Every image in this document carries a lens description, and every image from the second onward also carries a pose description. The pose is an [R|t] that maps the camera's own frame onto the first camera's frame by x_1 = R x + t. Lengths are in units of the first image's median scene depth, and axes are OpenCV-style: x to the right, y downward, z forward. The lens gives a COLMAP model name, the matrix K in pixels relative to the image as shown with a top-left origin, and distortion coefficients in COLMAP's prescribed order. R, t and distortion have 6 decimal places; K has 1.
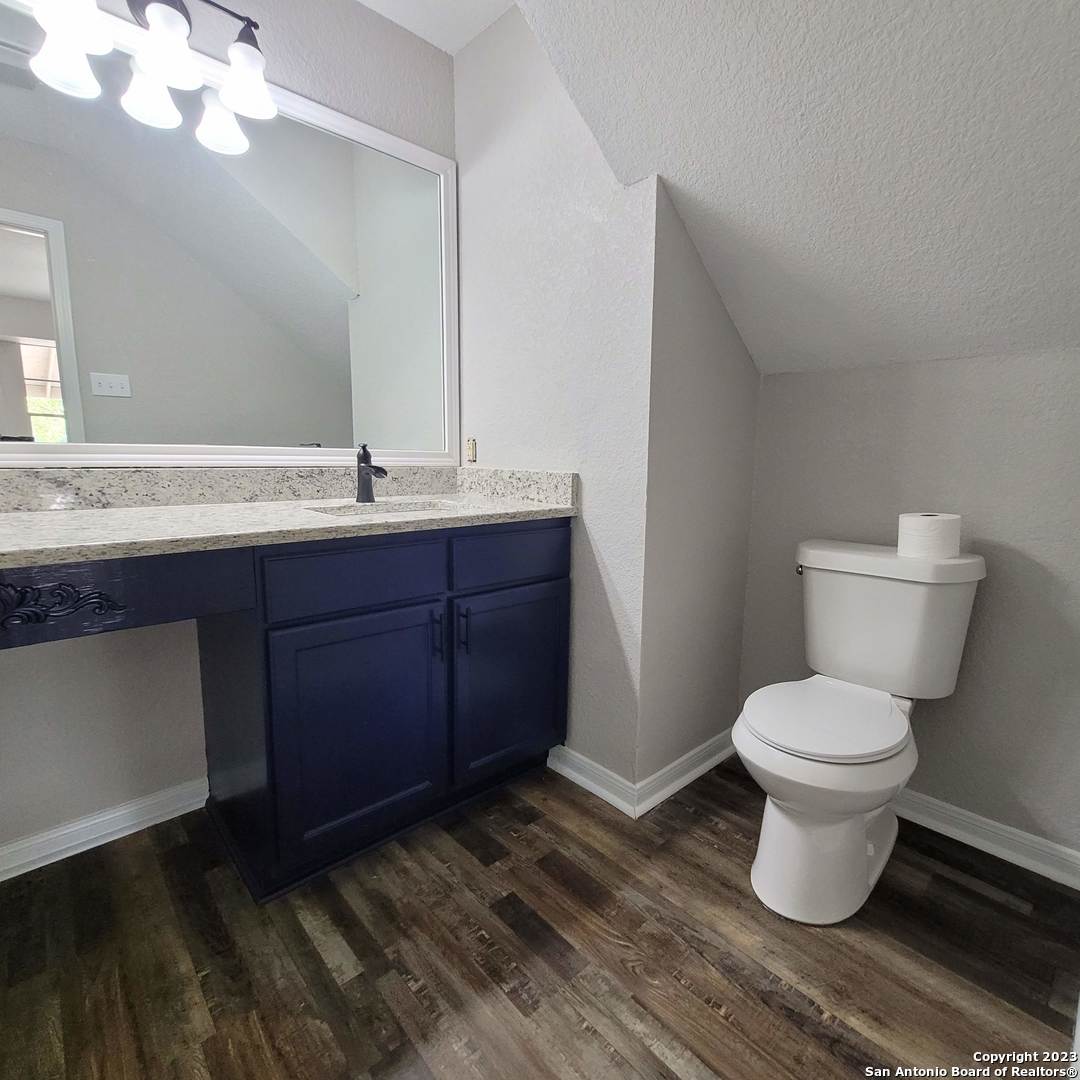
lens RADIAL K [[565.7, 0, 549.7], [0, 565.7, 539.8], [0, 0, 1]] dist [0.001409, -0.002749]
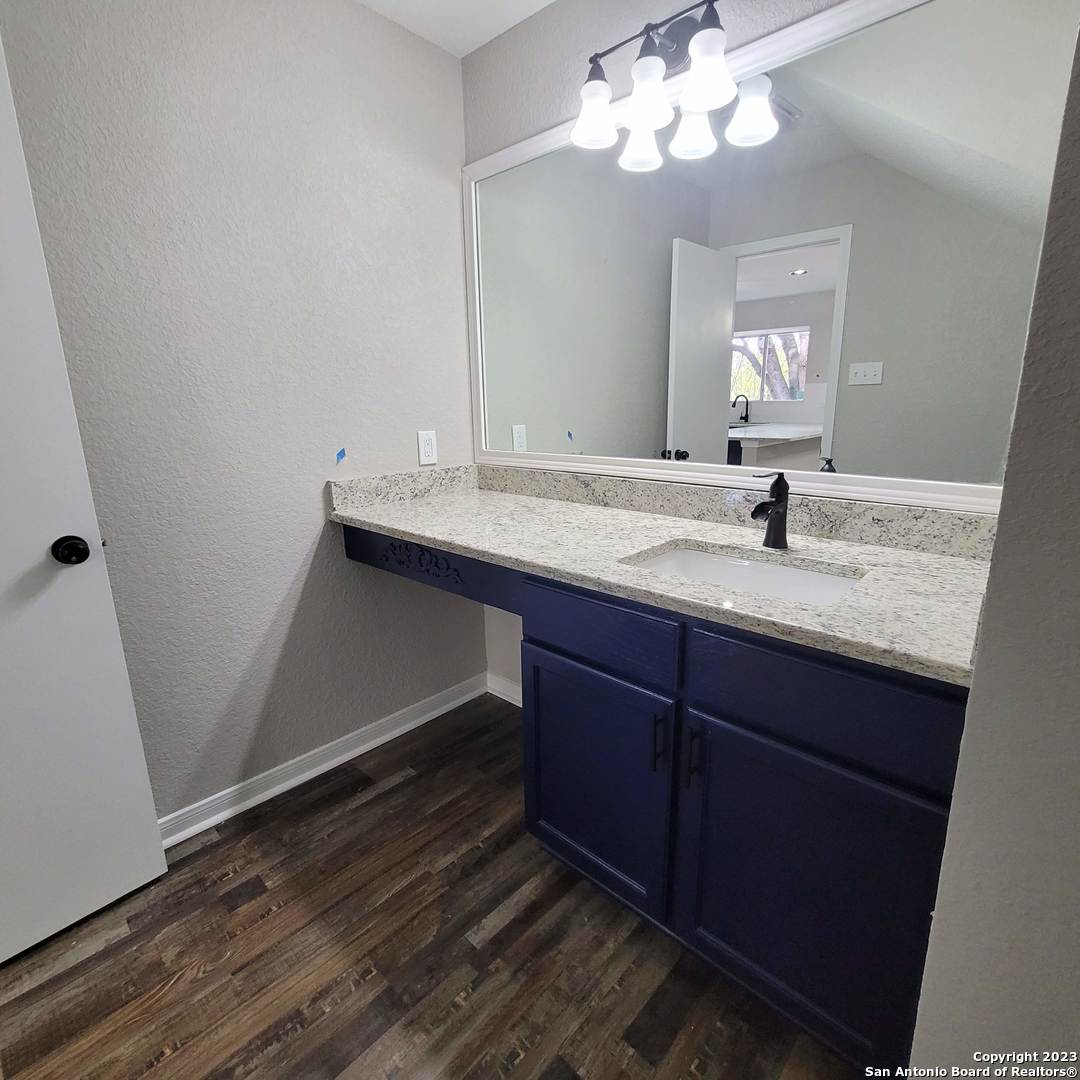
lens RADIAL K [[565.7, 0, 550.0], [0, 565.7, 538.0], [0, 0, 1]] dist [0.001409, -0.002749]
pose [[0.083319, 0.217252, -0.972553, 0.553669], [-0.139488, 0.968881, 0.204482, -0.265153], [0.986712, 0.118623, 0.111030, 0.832145]]
